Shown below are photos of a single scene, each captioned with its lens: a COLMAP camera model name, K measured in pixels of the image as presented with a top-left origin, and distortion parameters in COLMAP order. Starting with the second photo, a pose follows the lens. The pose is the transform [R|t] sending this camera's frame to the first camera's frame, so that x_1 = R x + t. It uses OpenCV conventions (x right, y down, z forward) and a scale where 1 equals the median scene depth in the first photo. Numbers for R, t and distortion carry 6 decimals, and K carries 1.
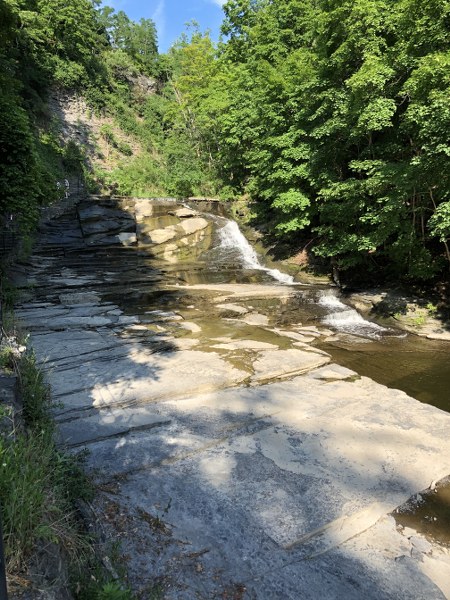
lens RADIAL K [[485.8, 0, 226.7], [0, 485.8, 300.7], [0, 0, 1]] dist [0.018514, 0.012887]
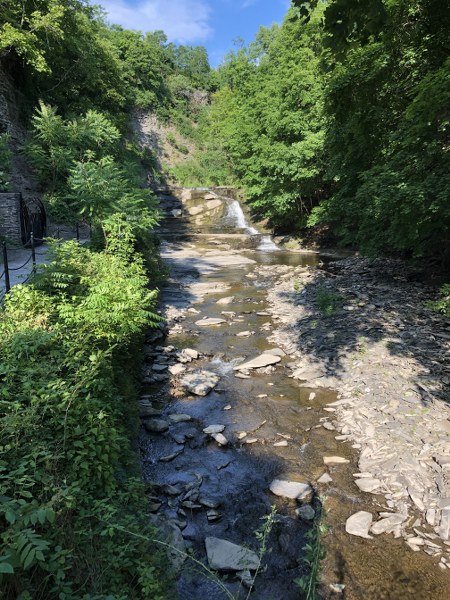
lens RADIAL K [[485.8, 0, 224.1], [0, 485.8, 300.8], [0, 0, 1]] dist [0.018514, 0.012887]
pose [[0.988289, 0.007731, -0.152399, 0.167507], [0.000079, 0.998690, 0.051173, 0.072708], [0.152595, -0.050585, 0.986993, -0.523642]]
